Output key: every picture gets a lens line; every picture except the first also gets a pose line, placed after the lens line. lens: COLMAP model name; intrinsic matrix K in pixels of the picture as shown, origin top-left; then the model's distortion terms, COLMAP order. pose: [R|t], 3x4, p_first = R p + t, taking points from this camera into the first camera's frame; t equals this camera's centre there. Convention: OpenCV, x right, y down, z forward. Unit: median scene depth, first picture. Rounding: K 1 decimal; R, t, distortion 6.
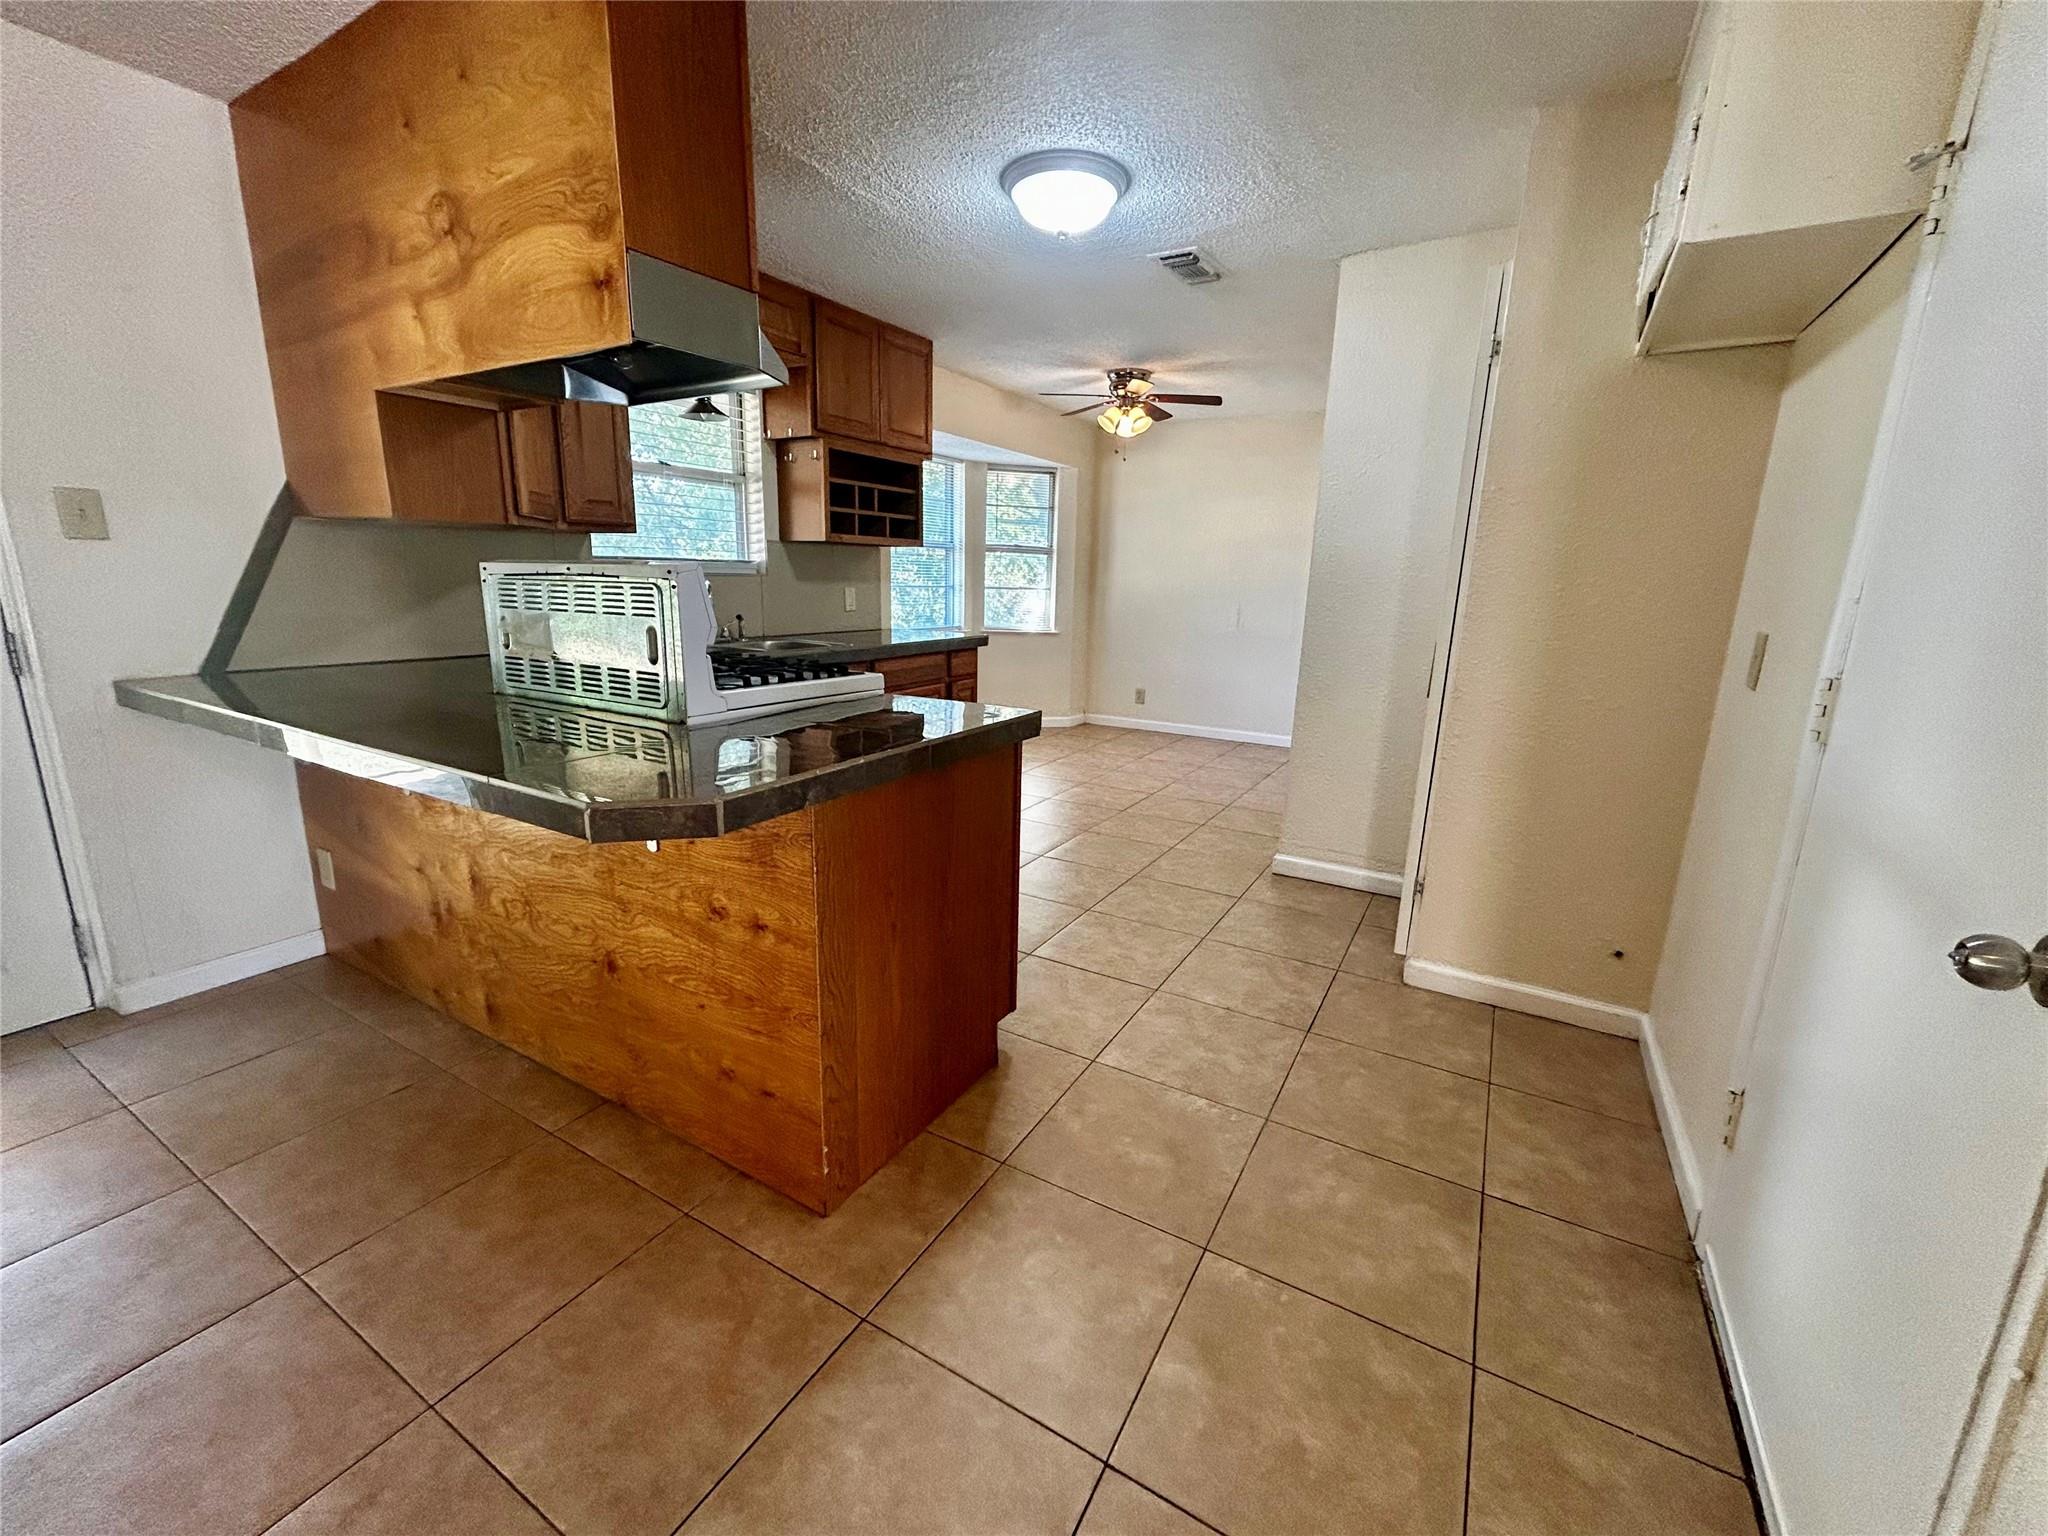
lens RADIAL K [[839.1, 0, 988.7], [0, 839.1, 764.0], [0, 0, 1]] dist [0.034535, 0.000045]
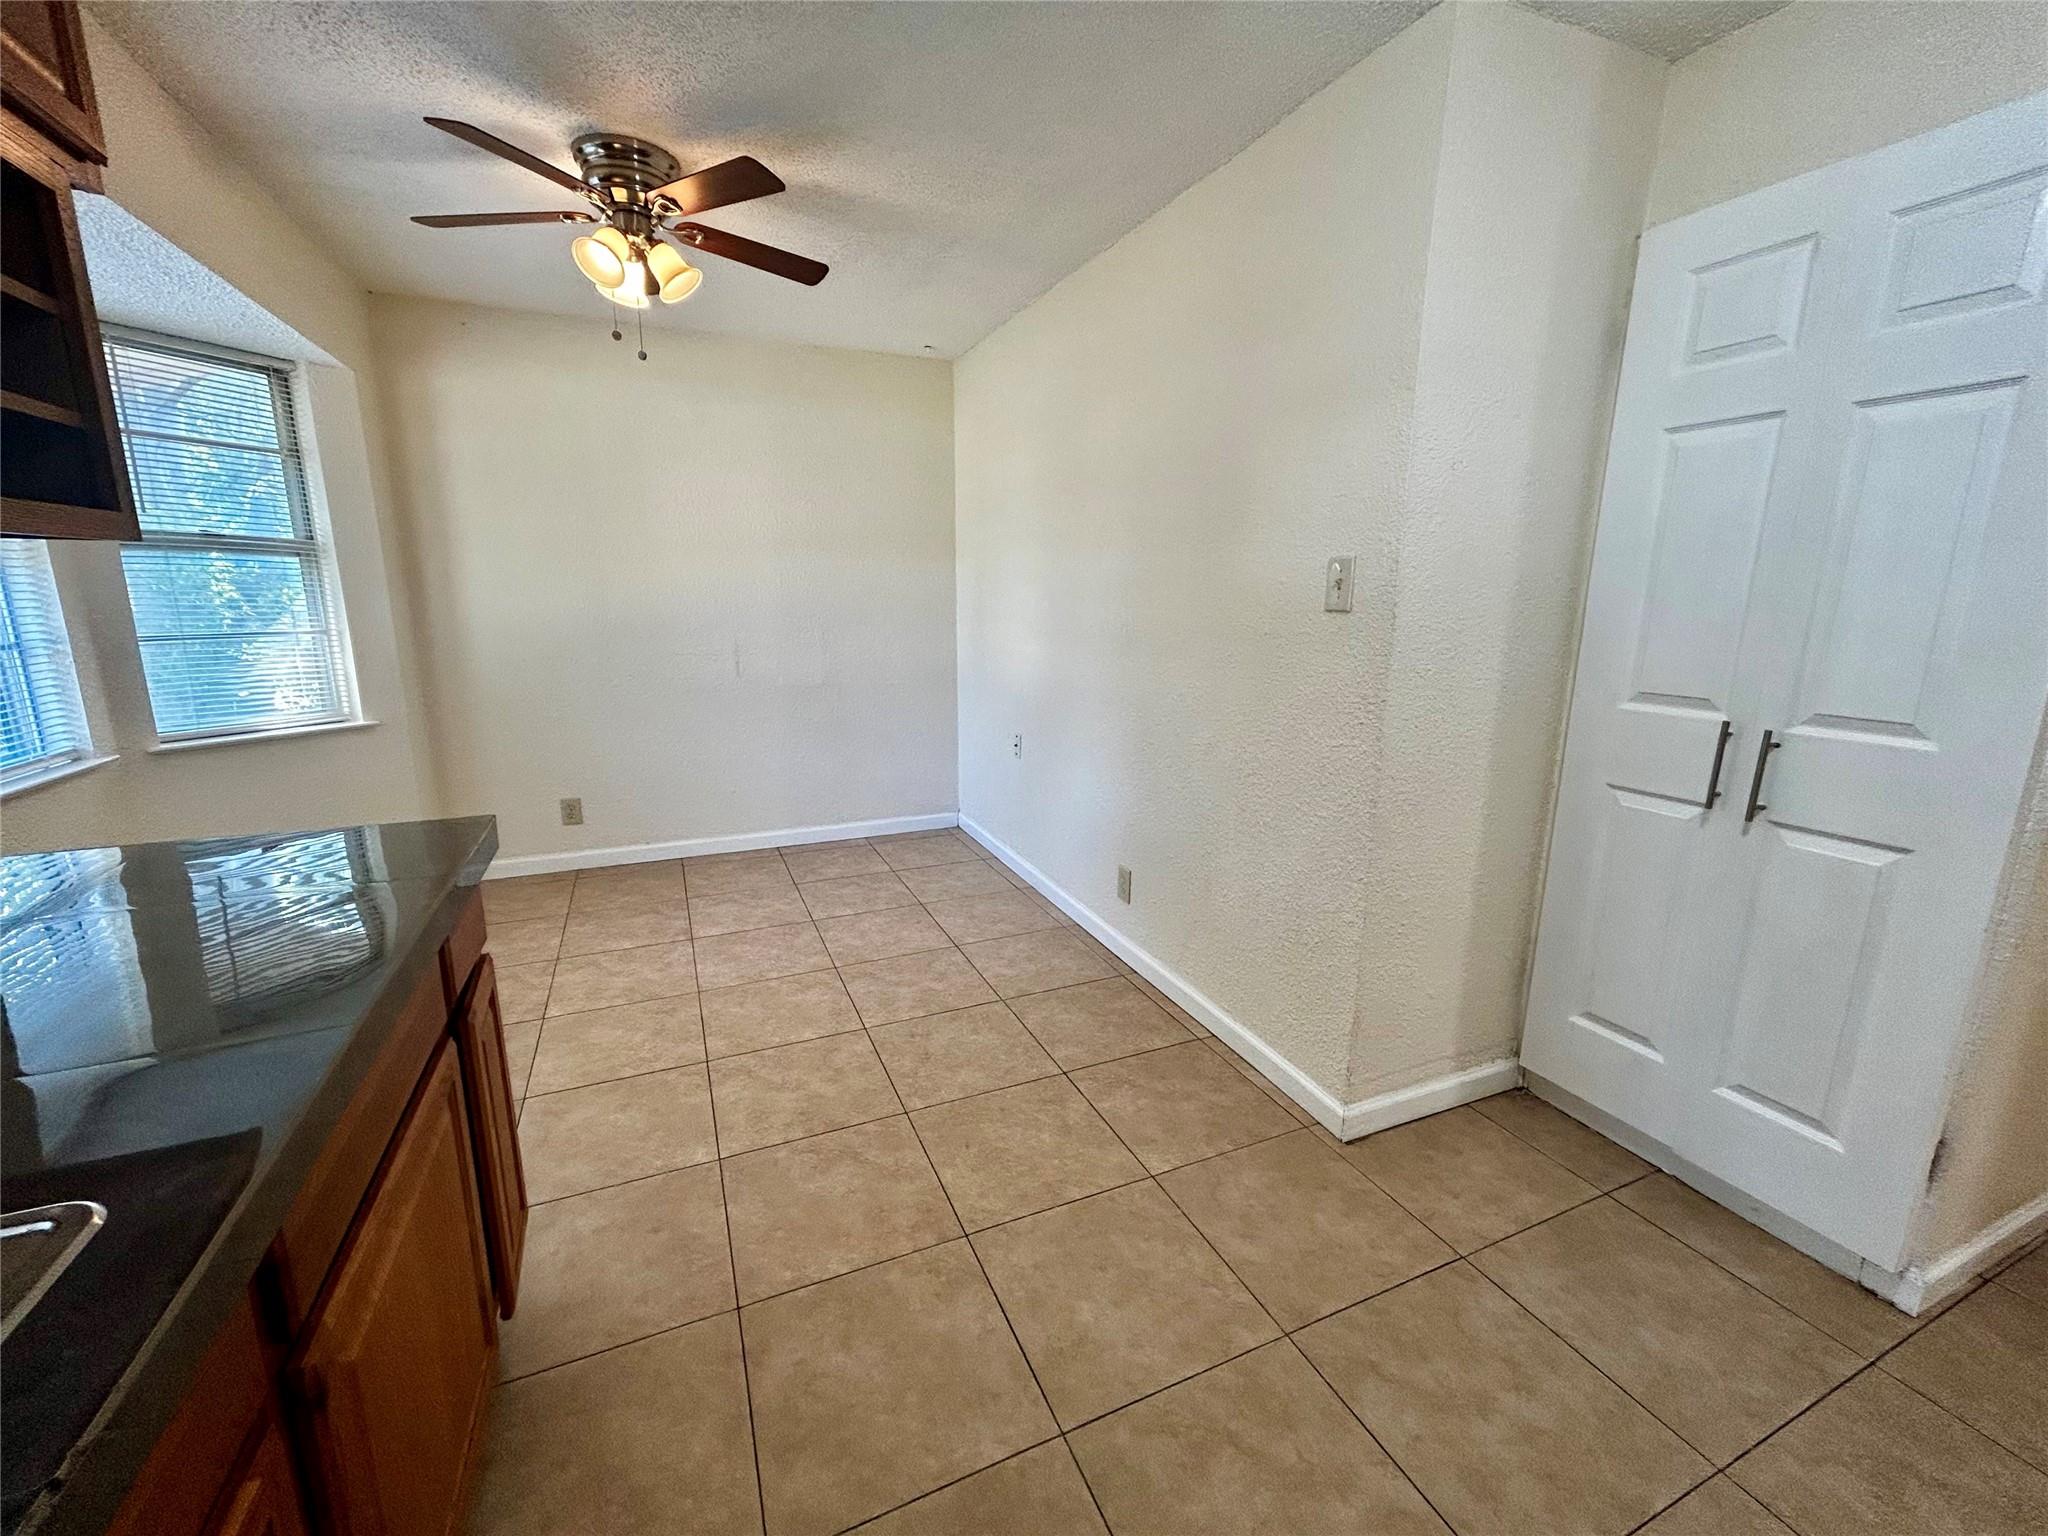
lens RADIAL K [[833.3, 0, 1024.0], [0, 833.3, 768.0], [0, 0, 1]] dist [-0.000855, -0.000017]
pose [[0.557056, -0.188371, 0.808829, -0.139700], [0.184899, 0.977622, 0.100338, -0.160808], [-0.809630, 0.093657, 0.579420, 0.636131]]
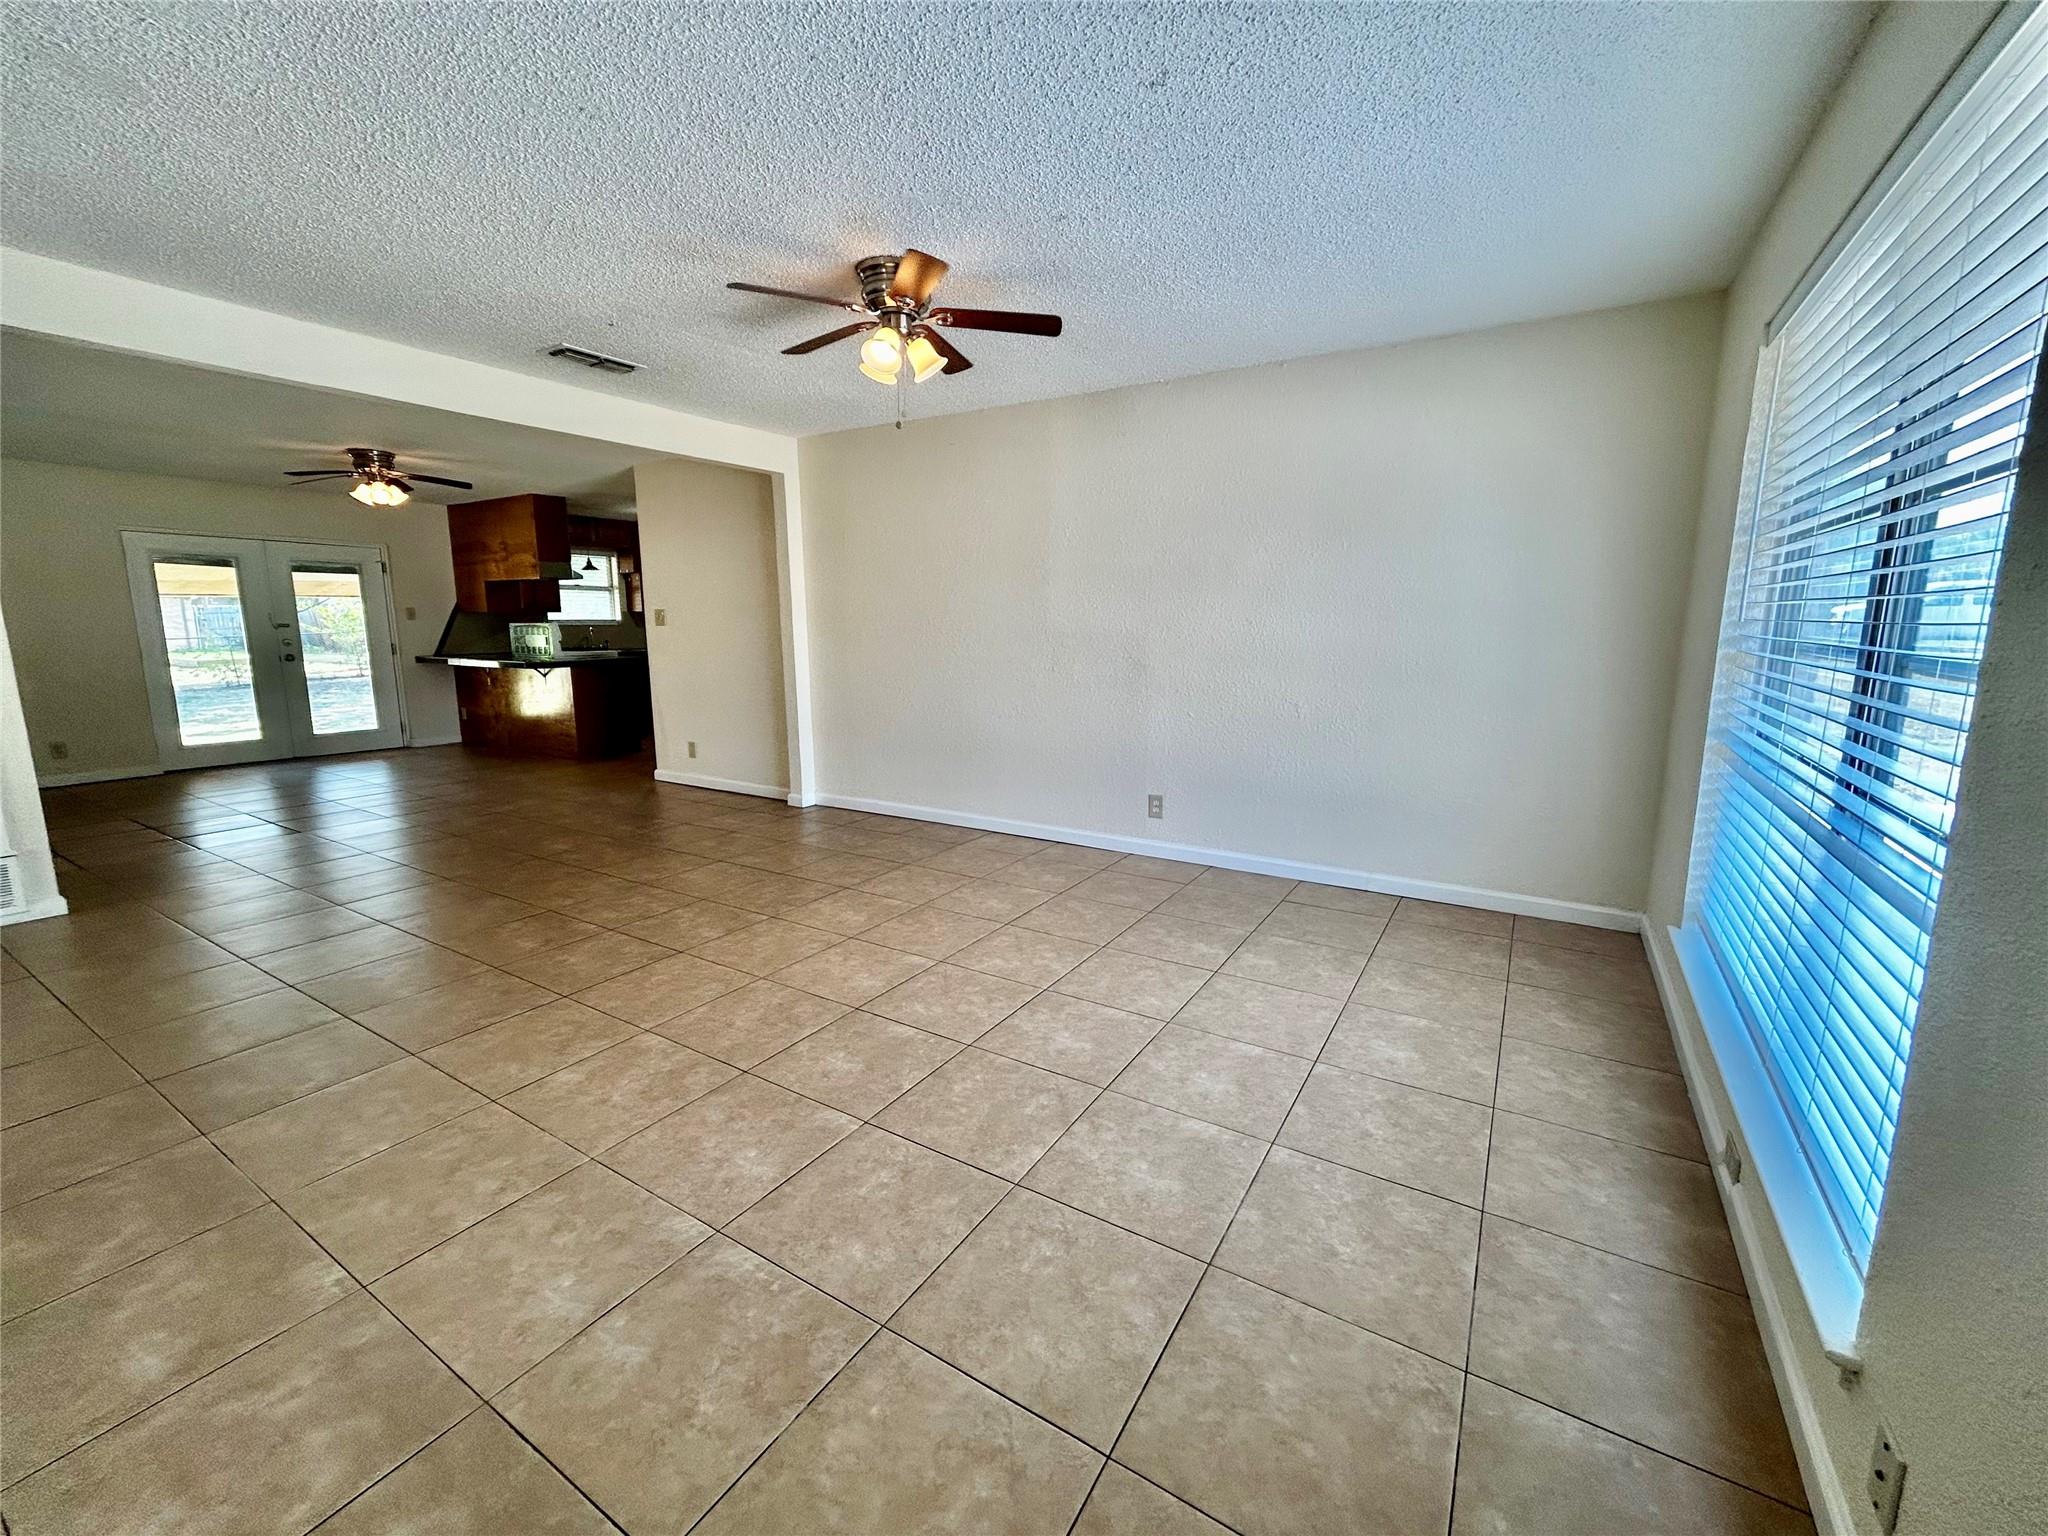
lens RADIAL K [[833.3, 0, 1024.0], [0, 833.3, 768.0], [0, 0, 1]] dist [-0.000855, -0.000017]
pose [[0.999824, -0.017148, 0.007586, 1.121821], [0.017495, 0.998681, -0.048266, 0.424484], [-0.006749, 0.048390, 0.998806, -1.822717]]
